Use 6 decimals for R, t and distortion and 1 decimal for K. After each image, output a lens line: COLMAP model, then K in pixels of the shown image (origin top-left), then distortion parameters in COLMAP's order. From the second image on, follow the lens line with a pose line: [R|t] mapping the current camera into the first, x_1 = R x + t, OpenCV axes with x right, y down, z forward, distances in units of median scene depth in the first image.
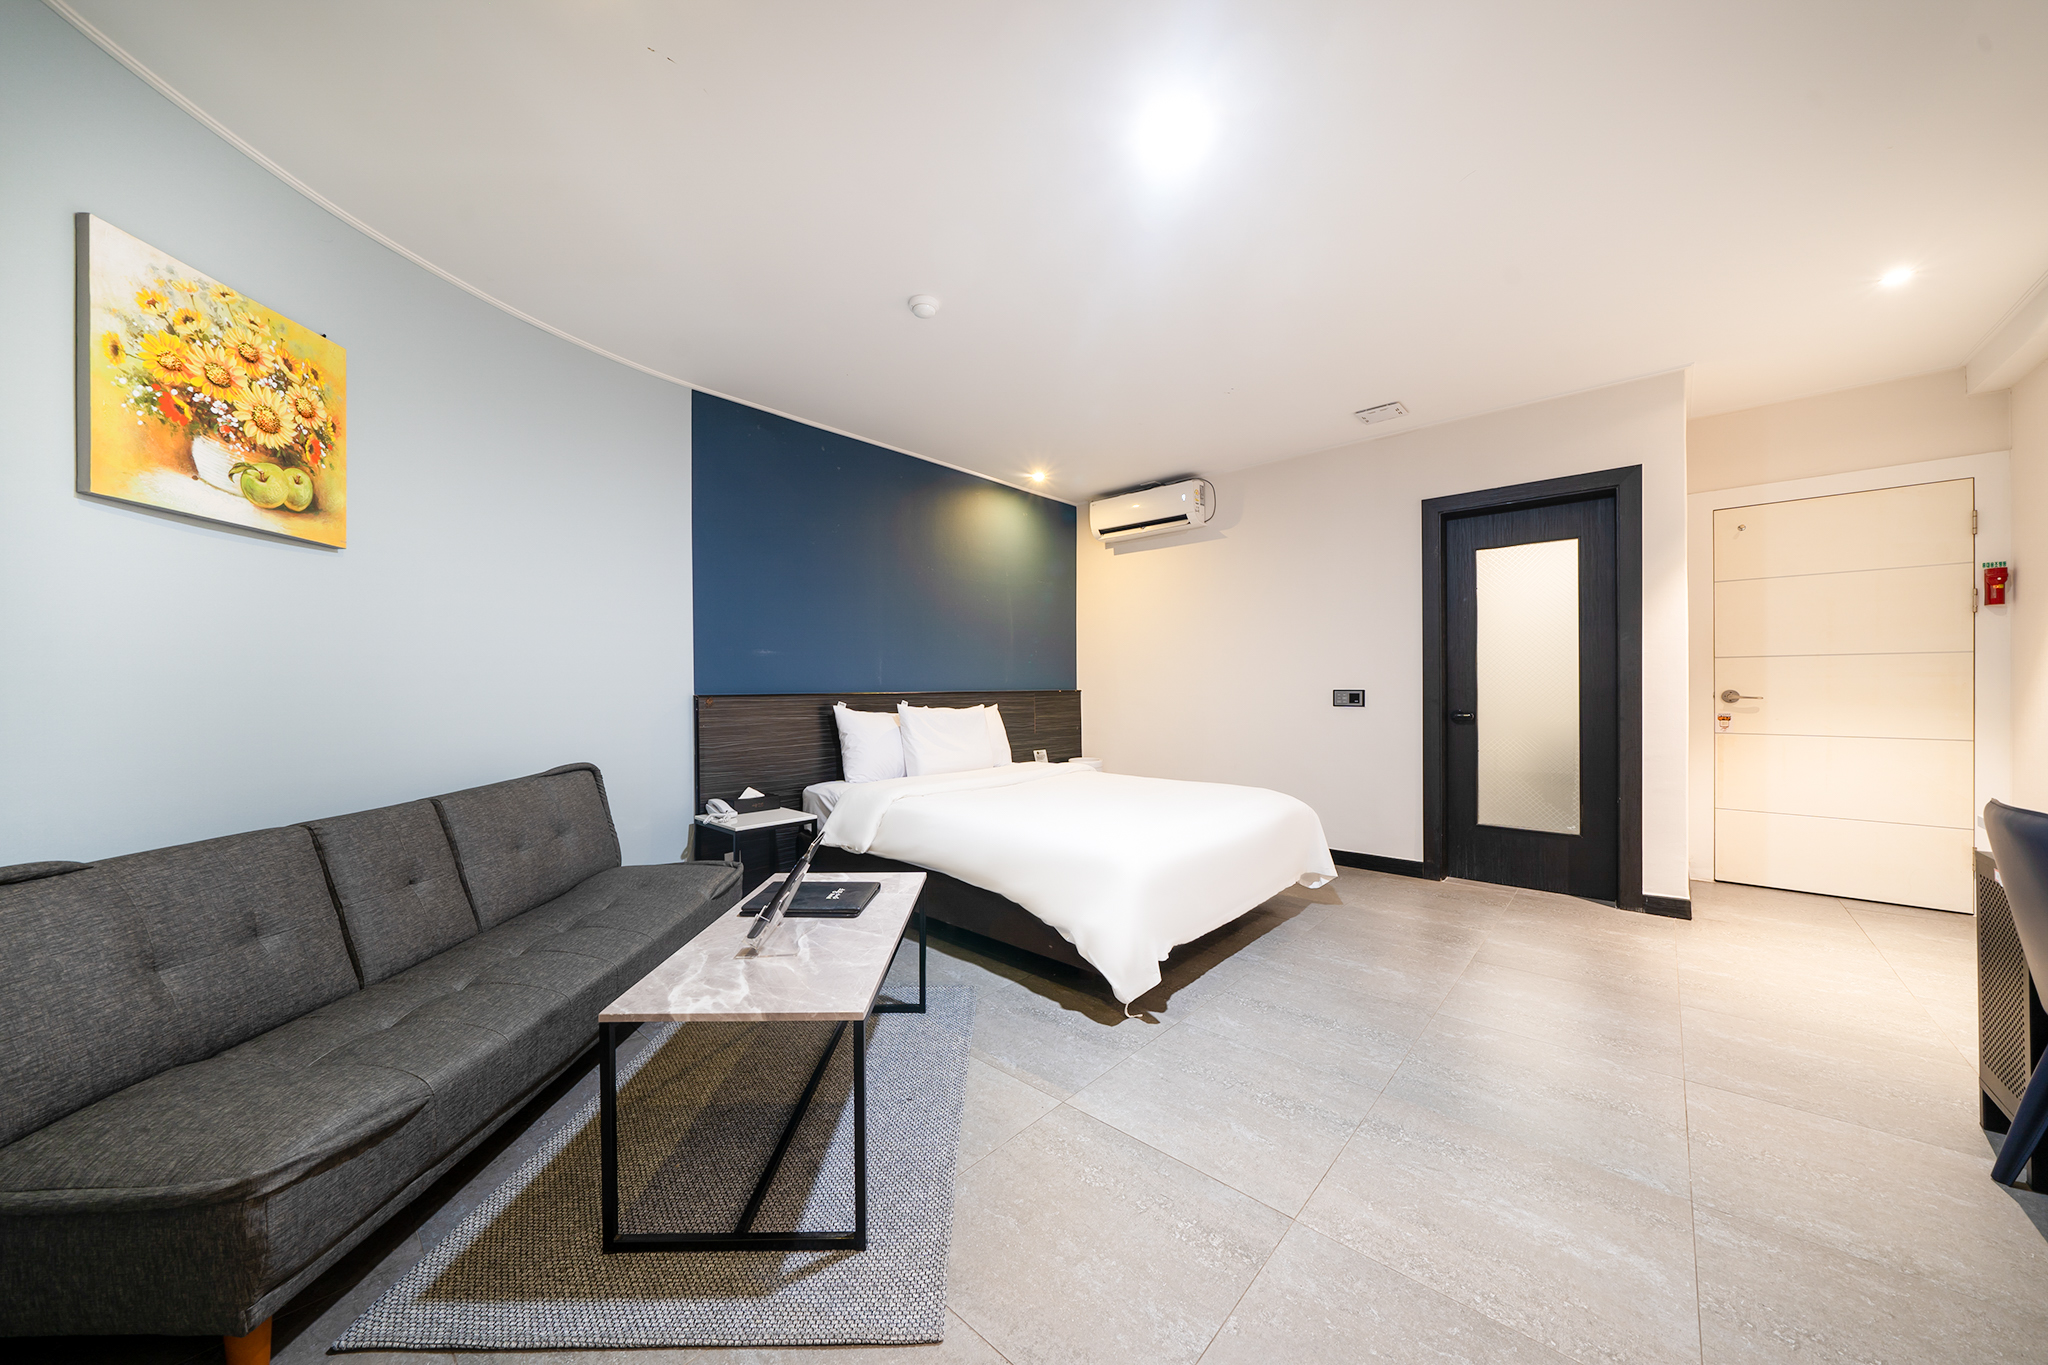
lens RADIAL K [[702.5, 0, 1021.8], [0, 702.5, 688.7], [0, 0, 1]] dist [-0.003324, -0.000310]
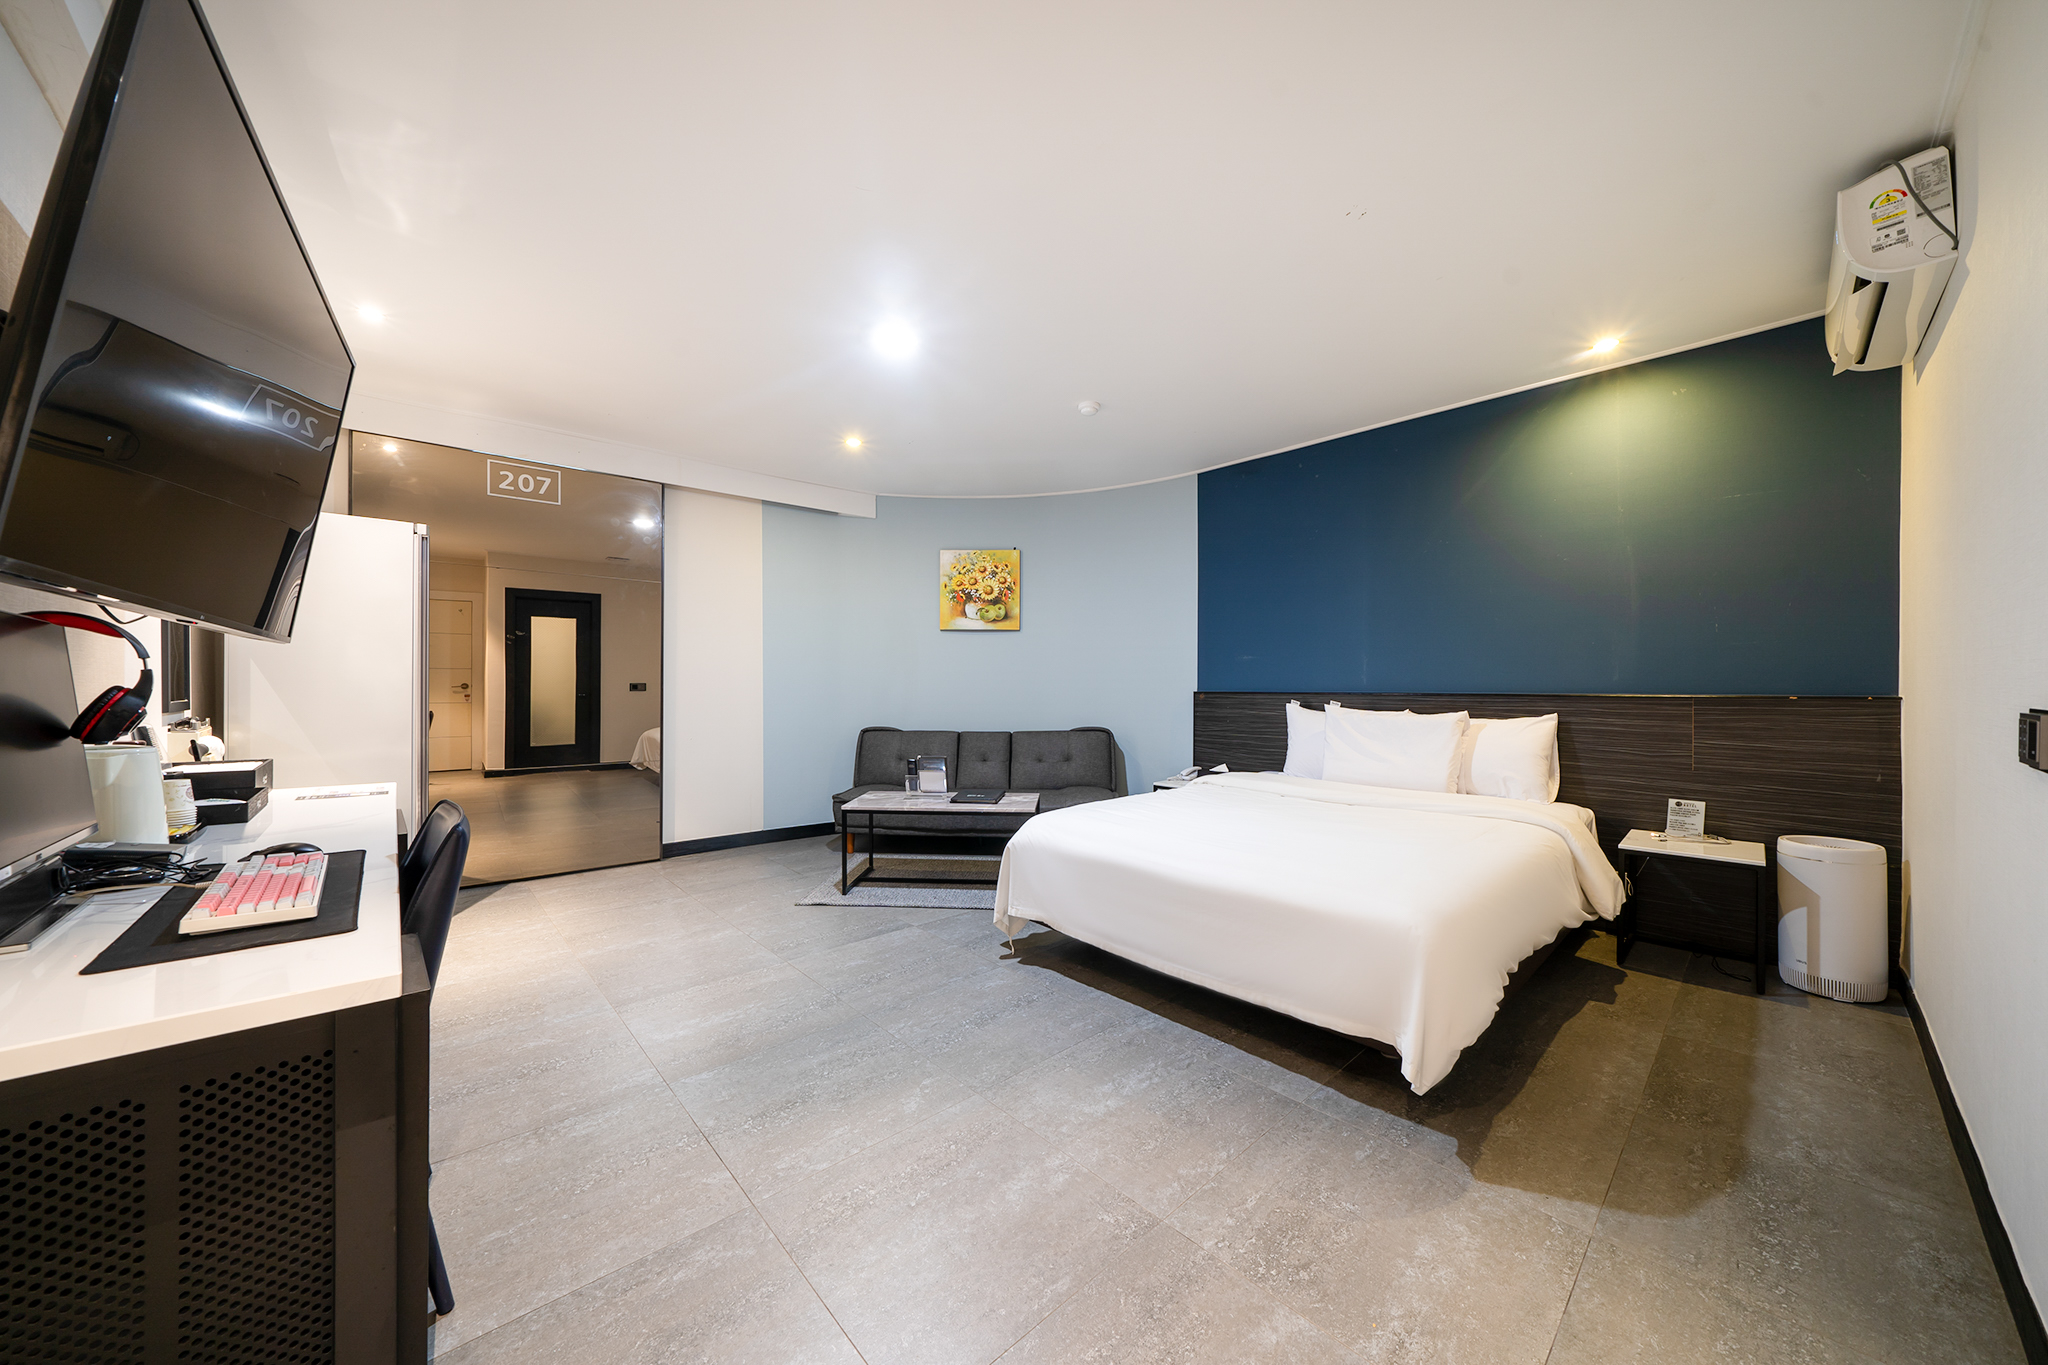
lens RADIAL K [[702.5, 0, 1021.8], [0, 702.5, 688.7], [0, 0, 1]] dist [-0.003324, -0.000310]
pose [[-0.093413, 0.008895, -0.995588, 1.687053], [-0.003351, 0.999952, 0.009248, -0.014647], [0.995622, 0.004200, -0.093379, 1.368079]]
